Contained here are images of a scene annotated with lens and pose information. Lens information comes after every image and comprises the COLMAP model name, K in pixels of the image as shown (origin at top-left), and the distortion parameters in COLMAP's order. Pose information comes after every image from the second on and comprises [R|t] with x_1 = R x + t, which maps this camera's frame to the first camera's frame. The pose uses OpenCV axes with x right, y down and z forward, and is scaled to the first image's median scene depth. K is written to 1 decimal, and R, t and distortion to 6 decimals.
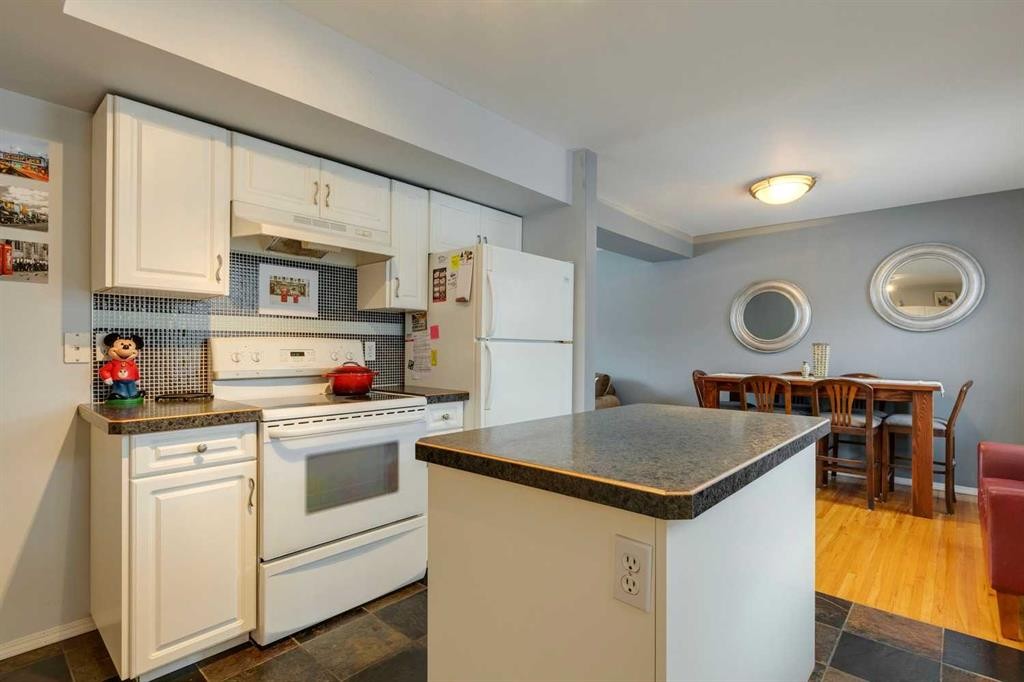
lens RADIAL K [[494.6, 0, 511.8], [0, 494.6, 351.4], [0, 0, 1]] dist [0.001776, -0.000120]
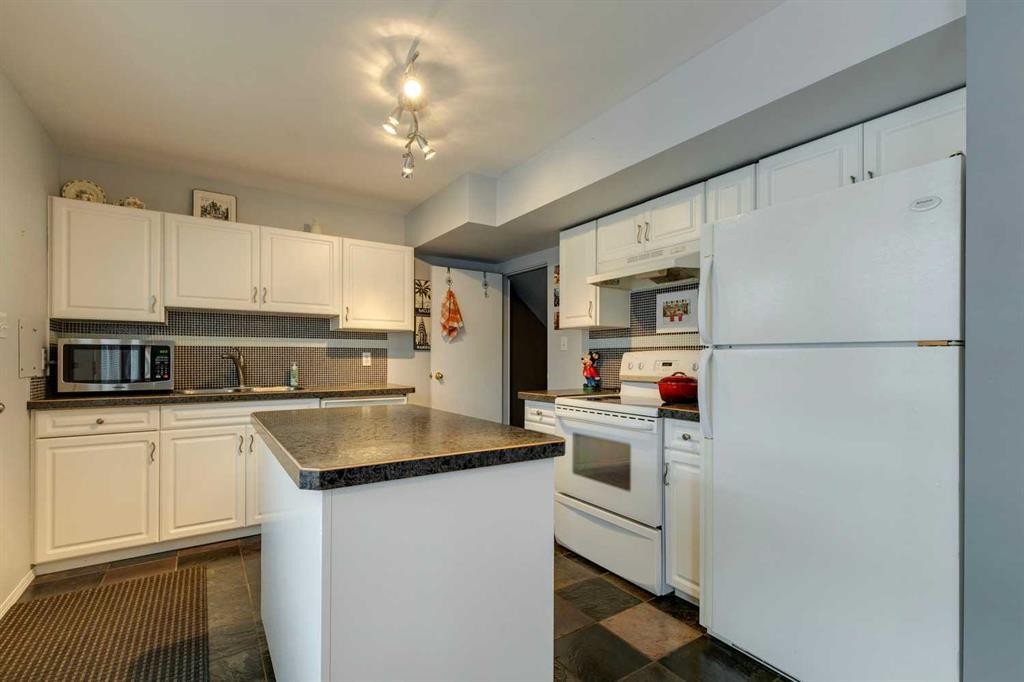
lens RADIAL K [[464.4, 0, 517.5], [0, 464.4, 357.5], [0, 0, 1]] dist [0.002738, -0.000045]
pose [[-0.245326, -0.009072, -0.969398, 0.744528], [-0.011005, 0.999918, -0.006572, 0.000245], [0.969378, 0.009056, -0.245406, 0.918984]]
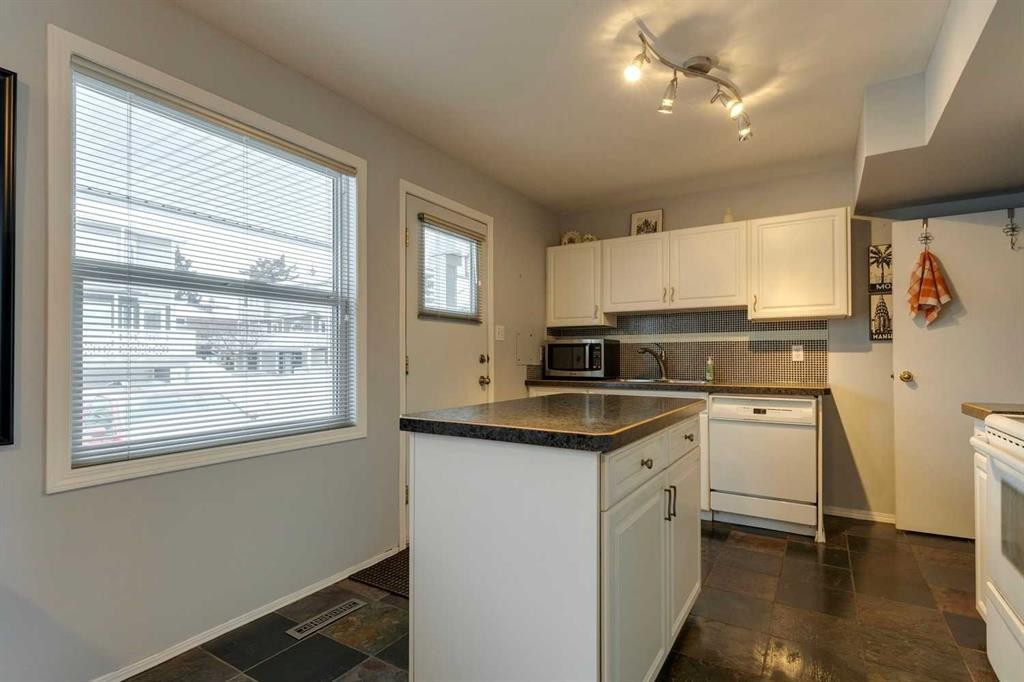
lens RADIAL K [[494.6, 0, 511.8], [0, 494.6, 351.4], [0, 0, 1]] dist [0.001776, -0.000120]
pose [[-0.985249, -0.008413, -0.170918, 0.395347], [-0.007203, 0.999944, -0.007697, 0.012825], [0.170973, -0.006353, -0.985255, 1.293536]]
